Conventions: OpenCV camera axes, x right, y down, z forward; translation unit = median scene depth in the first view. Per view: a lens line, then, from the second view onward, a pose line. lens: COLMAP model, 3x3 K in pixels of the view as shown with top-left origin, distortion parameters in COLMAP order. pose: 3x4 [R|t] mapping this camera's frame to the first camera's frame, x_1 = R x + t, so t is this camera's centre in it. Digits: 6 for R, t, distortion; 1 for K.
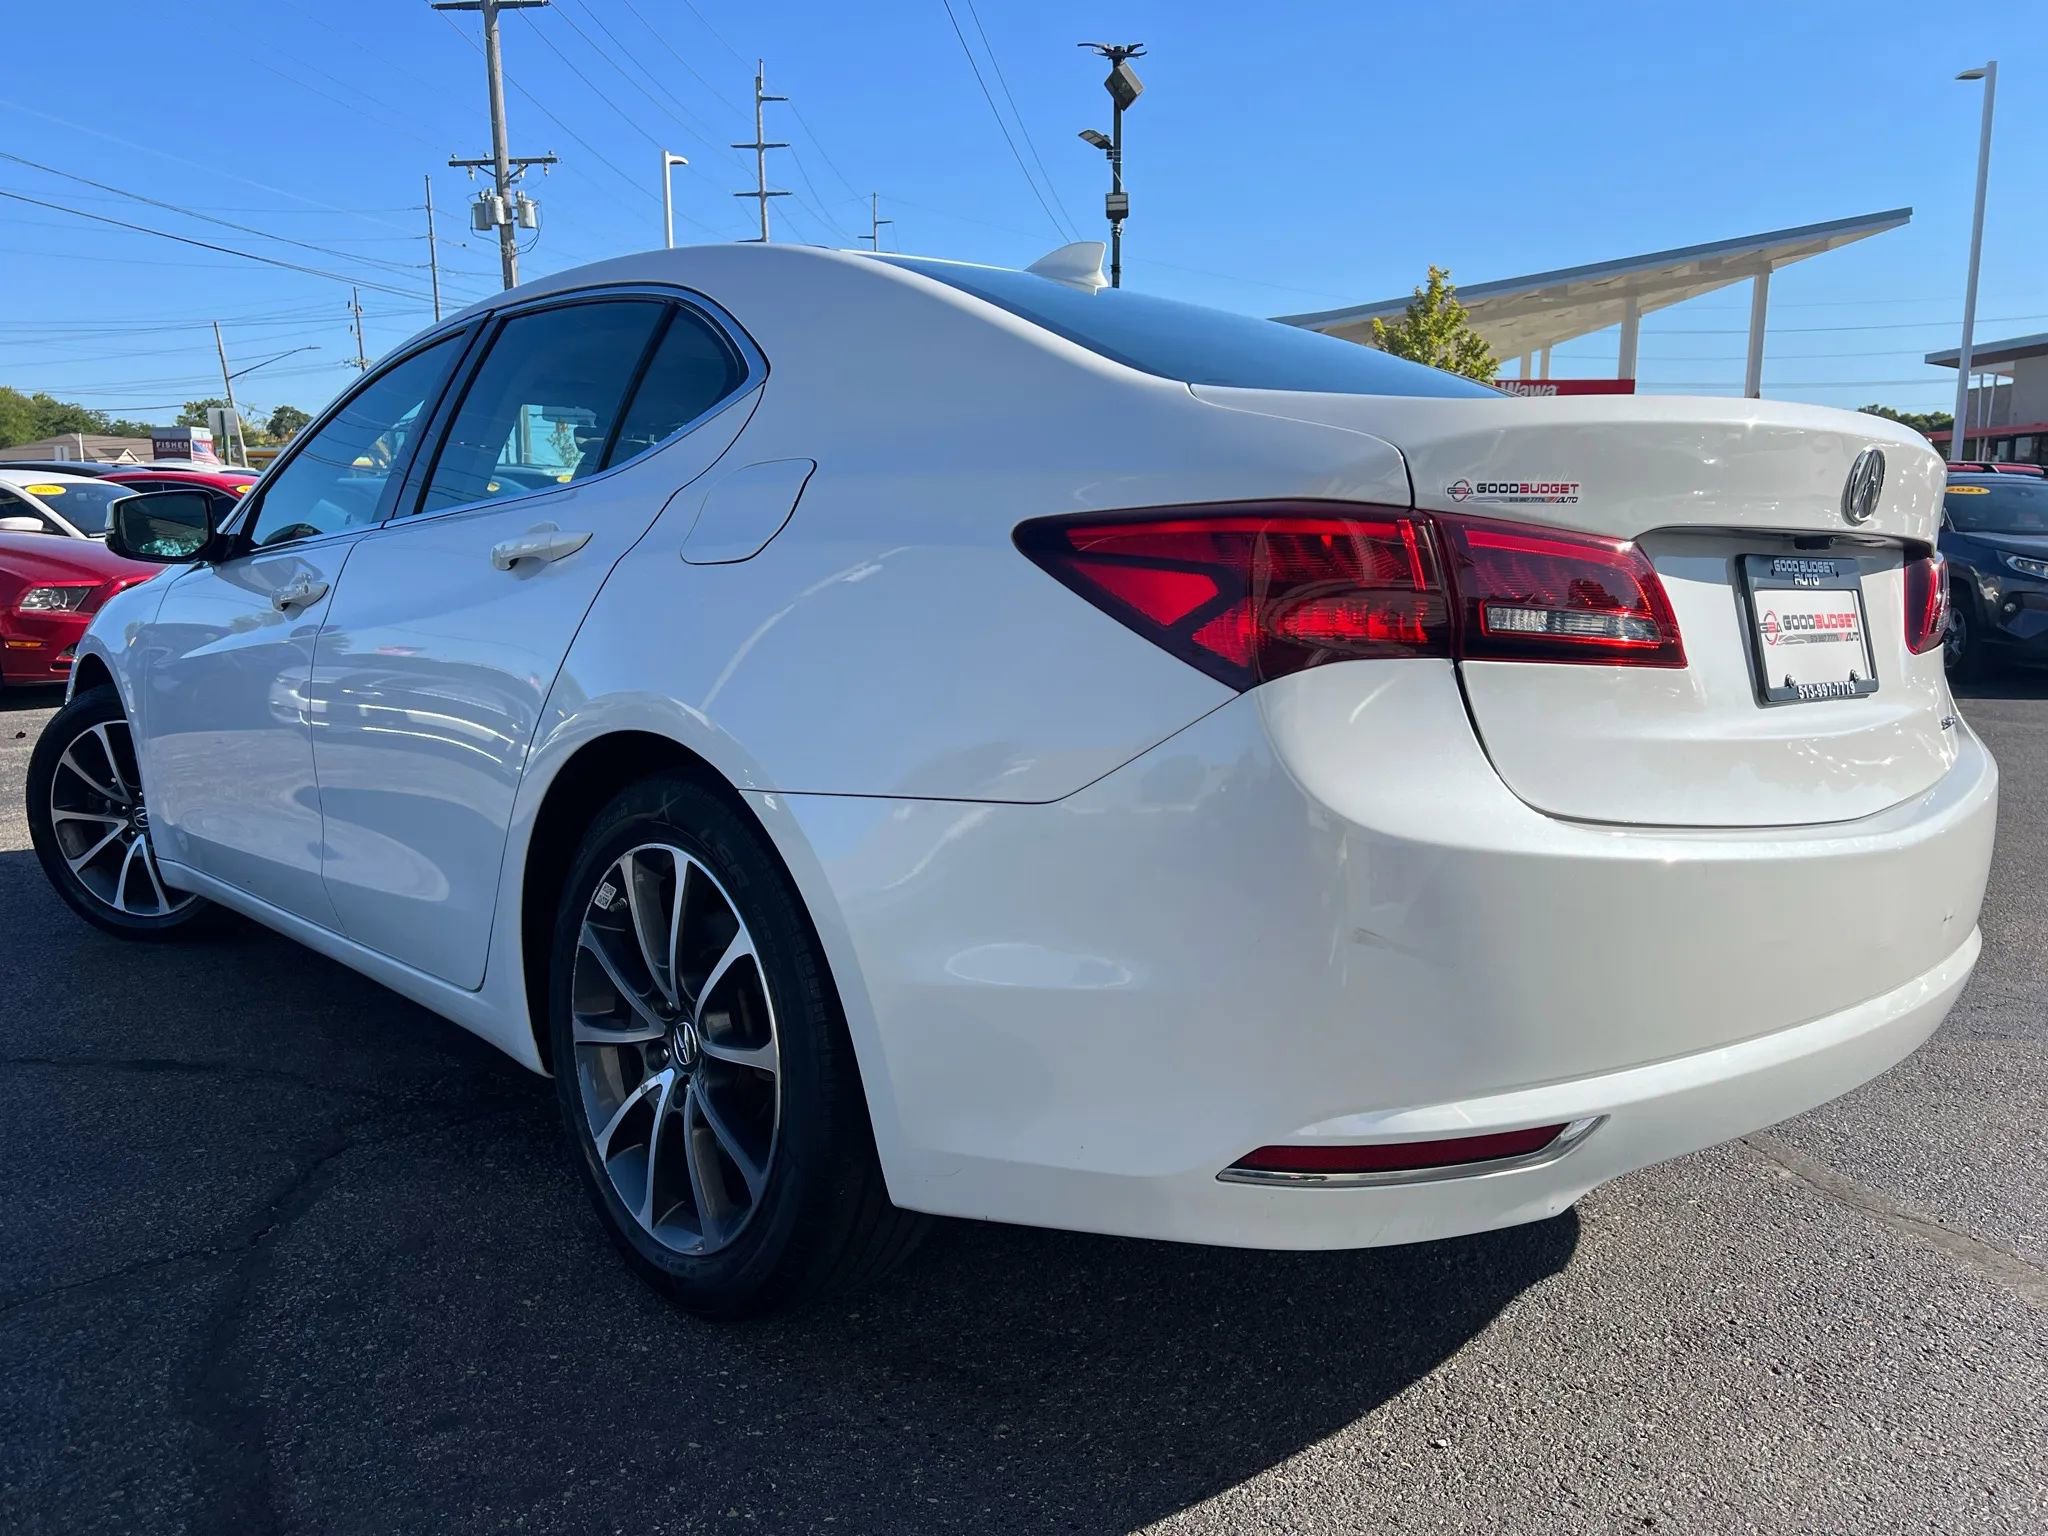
lens RADIAL K [[1583.8, 0, 1040.2], [0, 1583.8, 772.4], [0, 0, 1]] dist [0.011637, -0.003433]
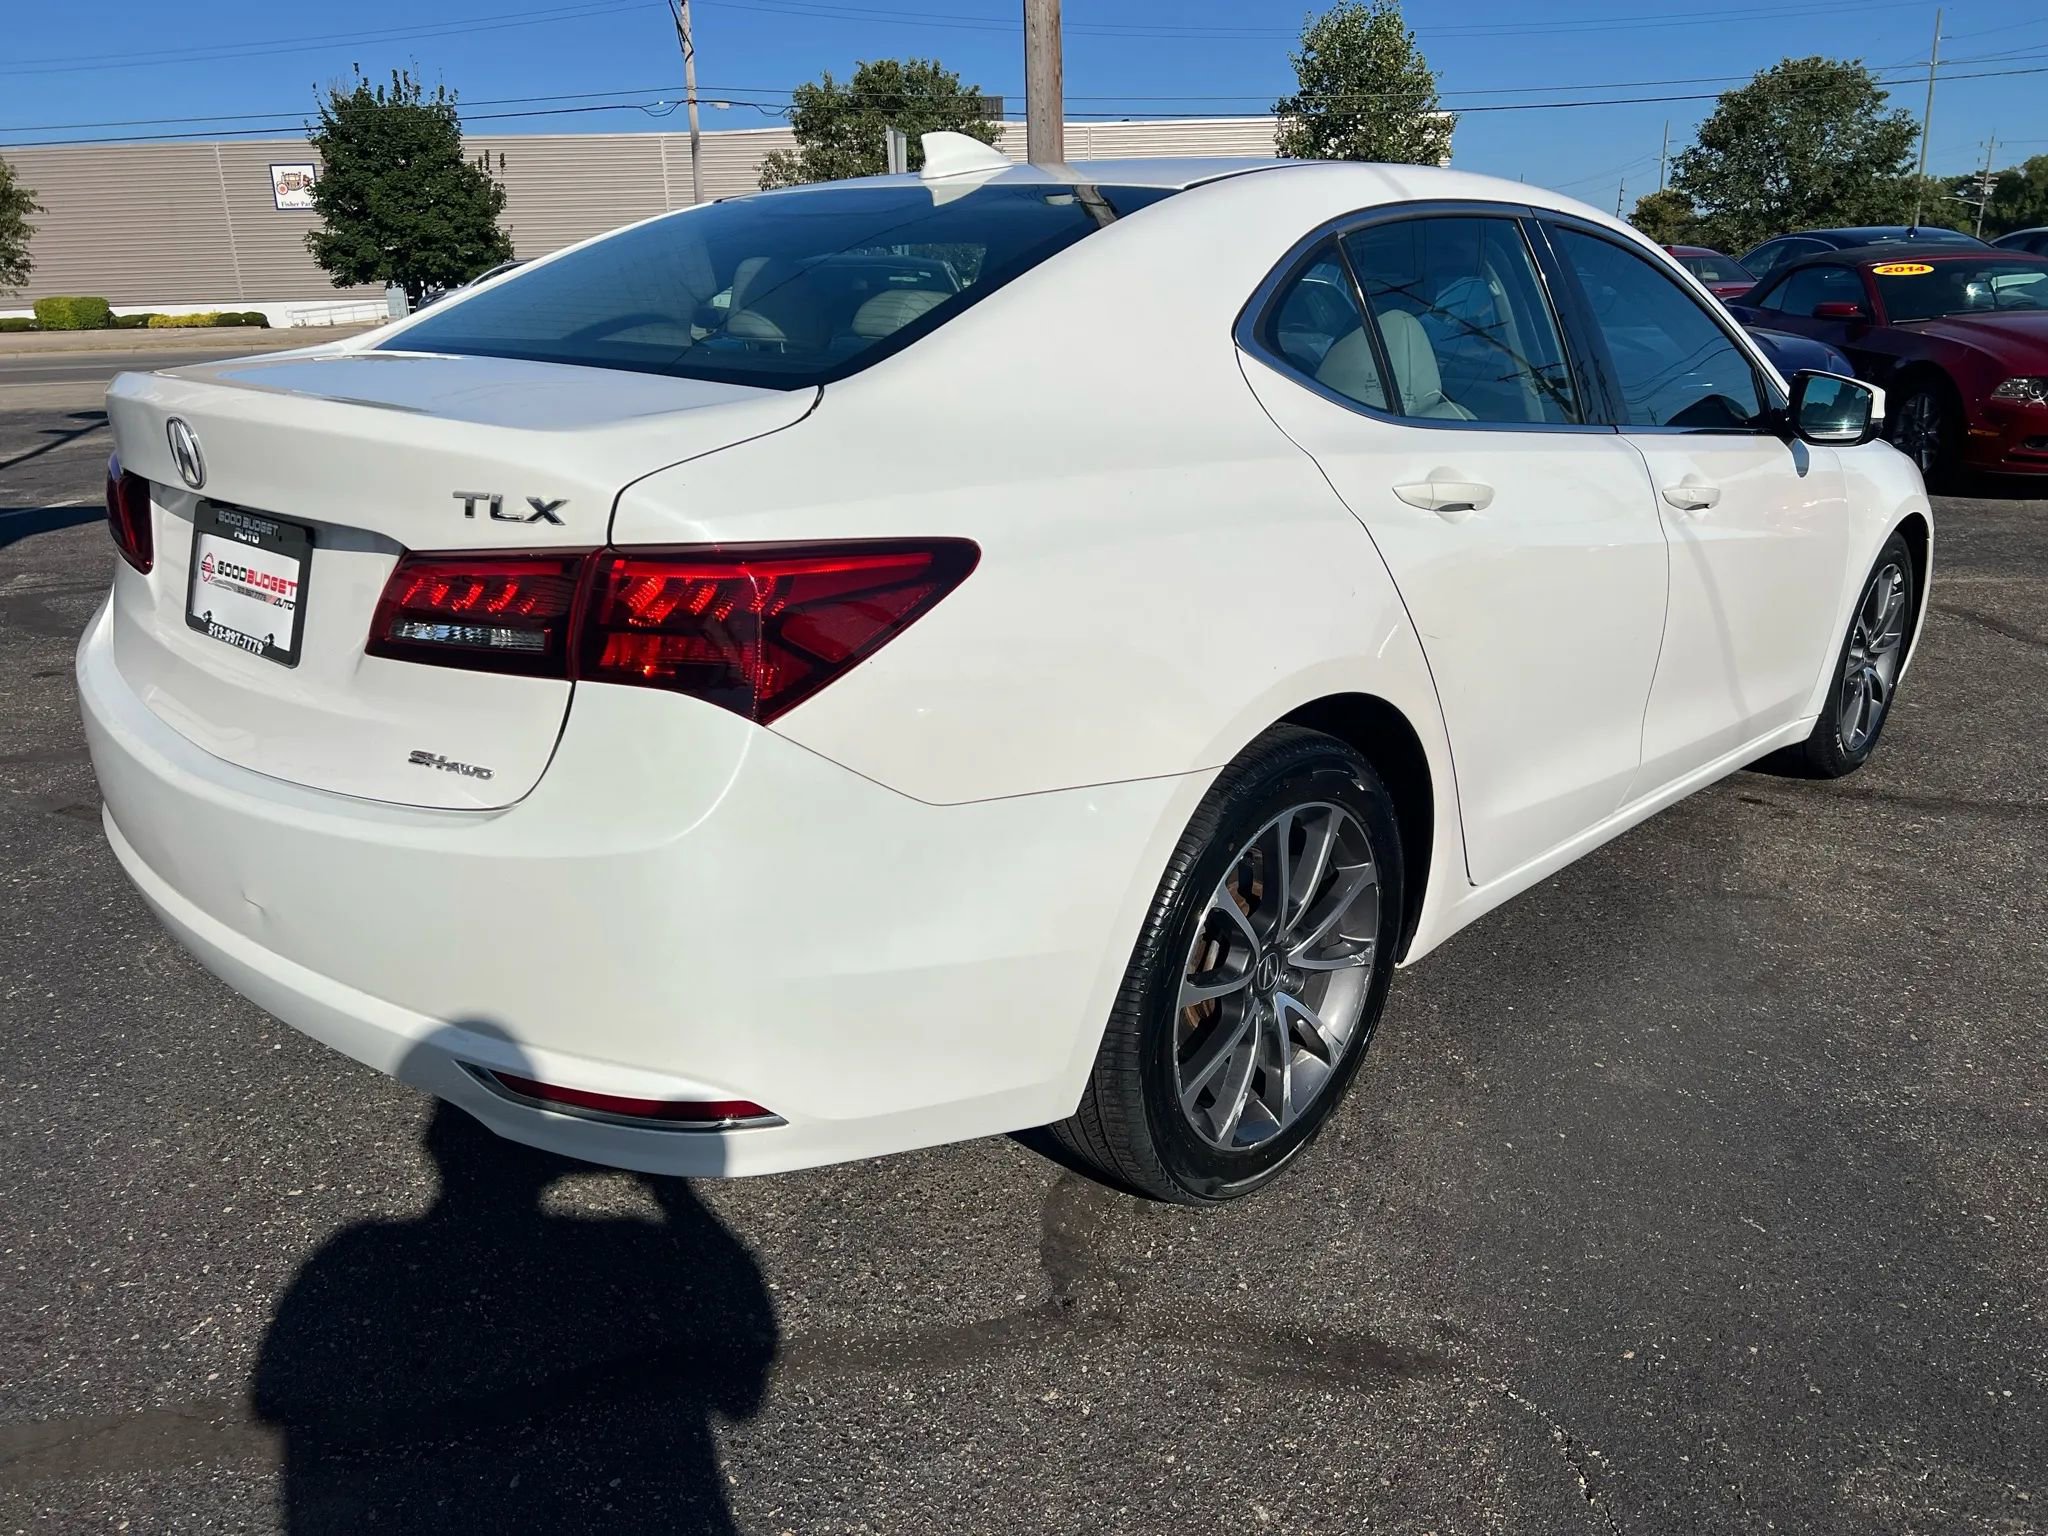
lens RADIAL K [[1563.6, 0, 1024.0], [0, 1563.6, 768.0], [0, 0, 1]] dist [0.035738, -0.024617]
pose [[0.077478, 0.285437, -0.955261, 1.530663], [-0.135398, 0.952276, 0.273564, -0.322389], [0.987757, 0.108145, 0.112428, 1.372107]]
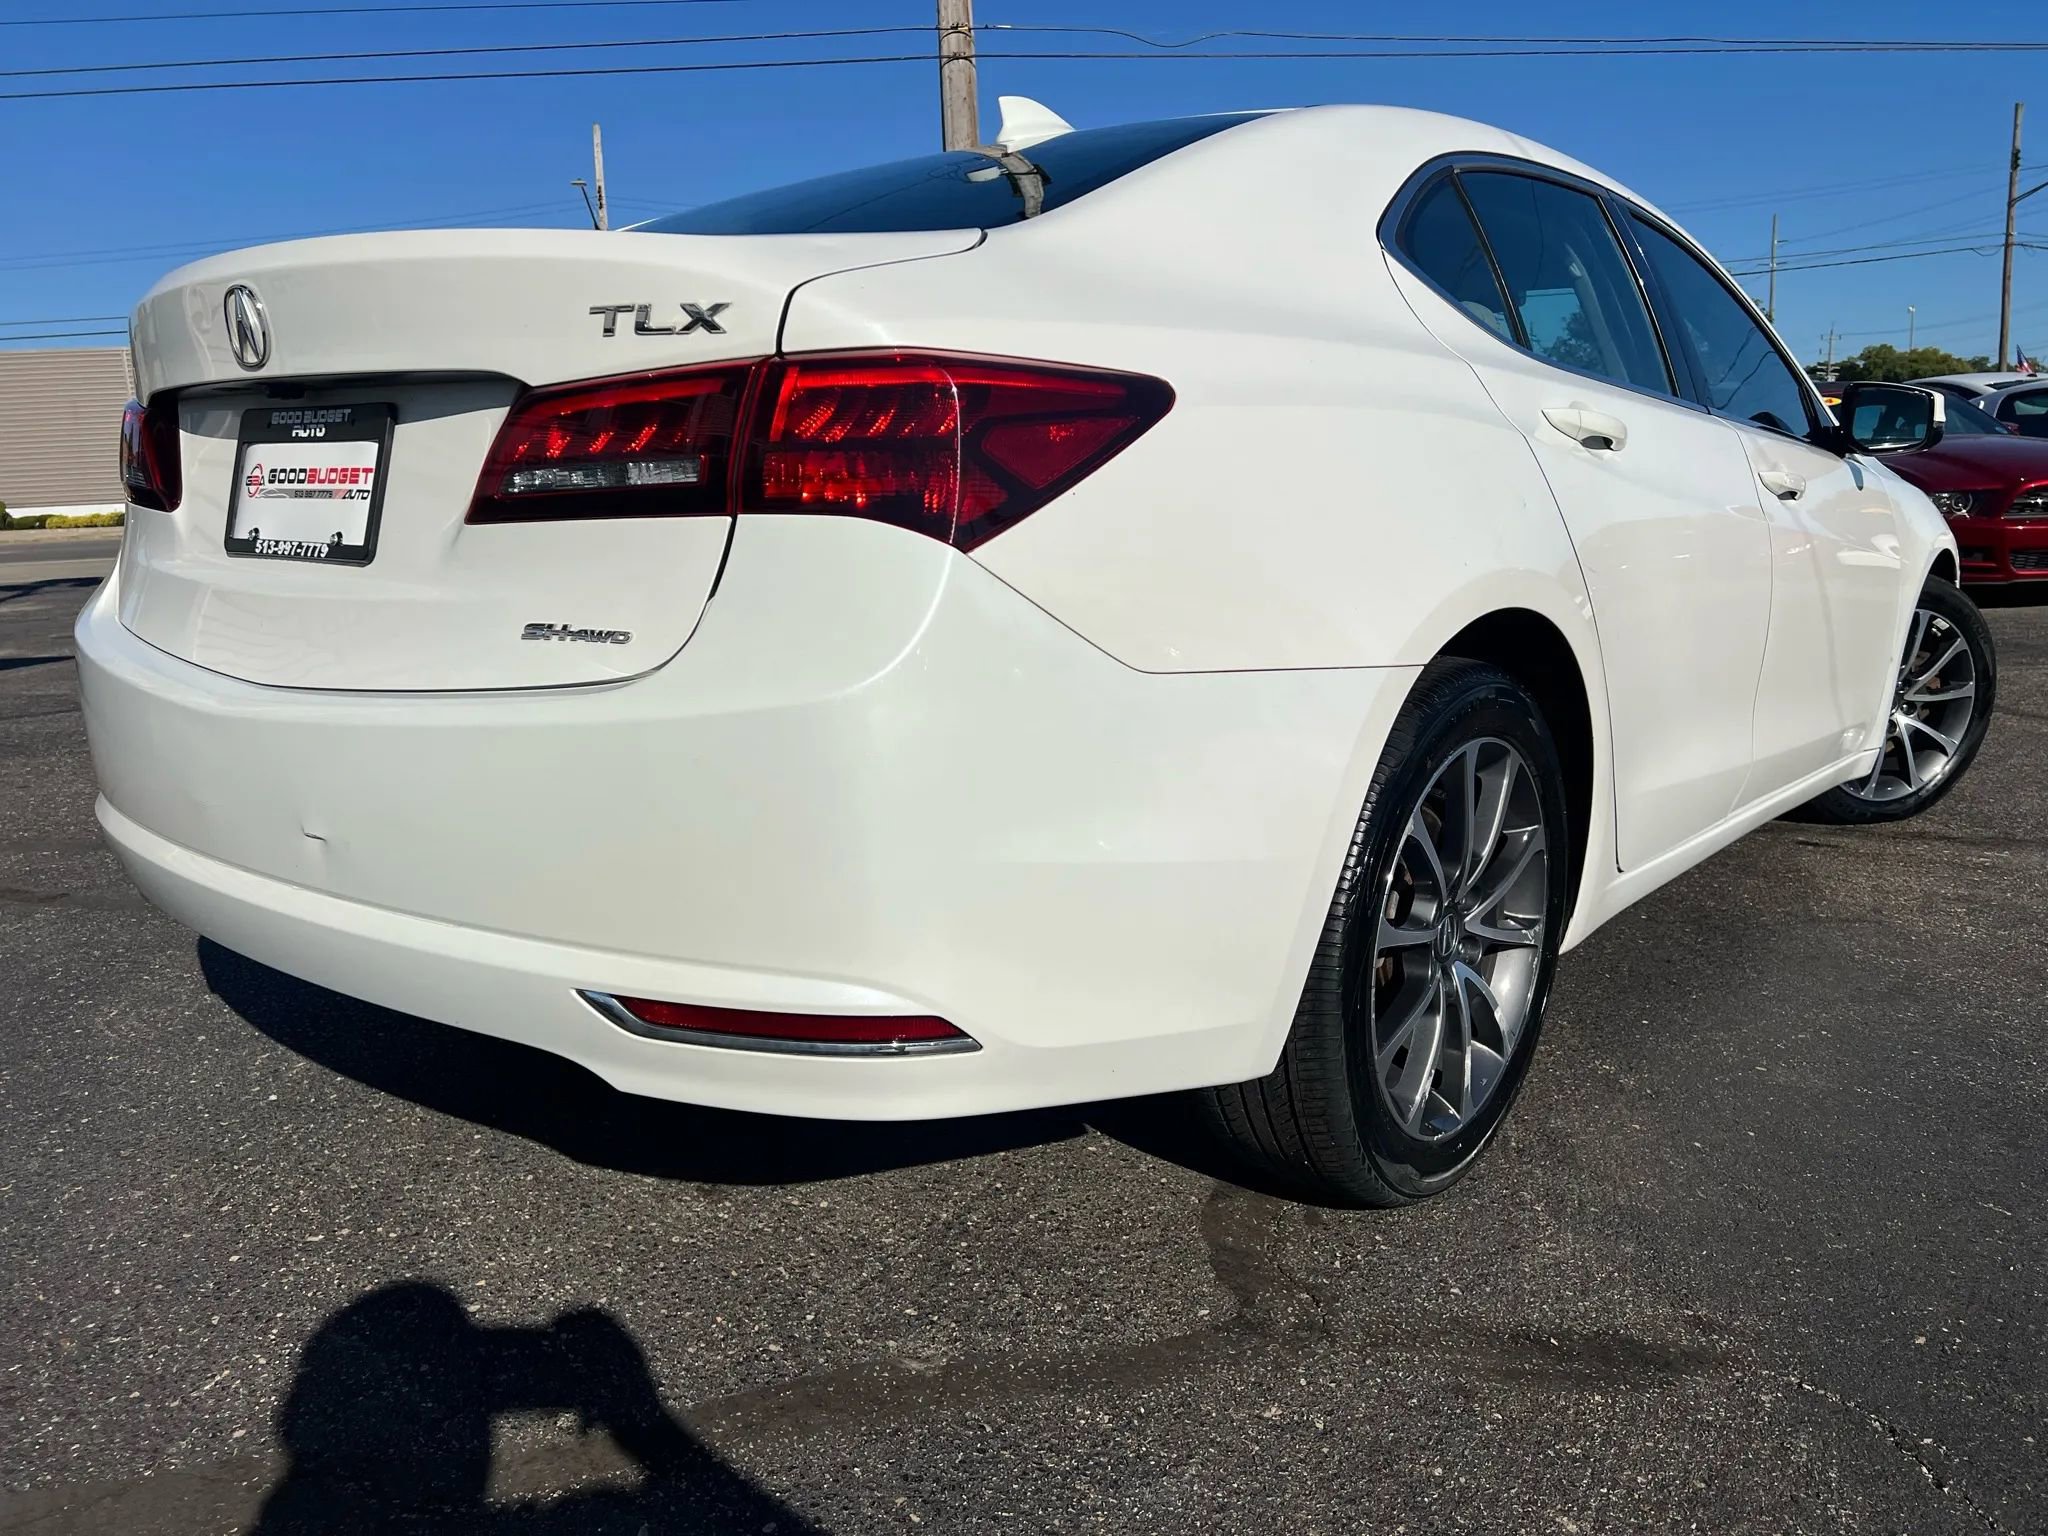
lens RADIAL K [[1570.4, 0, 1029.1], [0, 1570.4, 737.8], [0, 0, 1]] dist [0.017946, -0.004276]
pose [[0.141944, 0.148958, -0.978603, 1.433744], [-0.122159, 0.983692, 0.132013, -0.114445], [0.982308, 0.100807, 0.157826, 1.250818]]
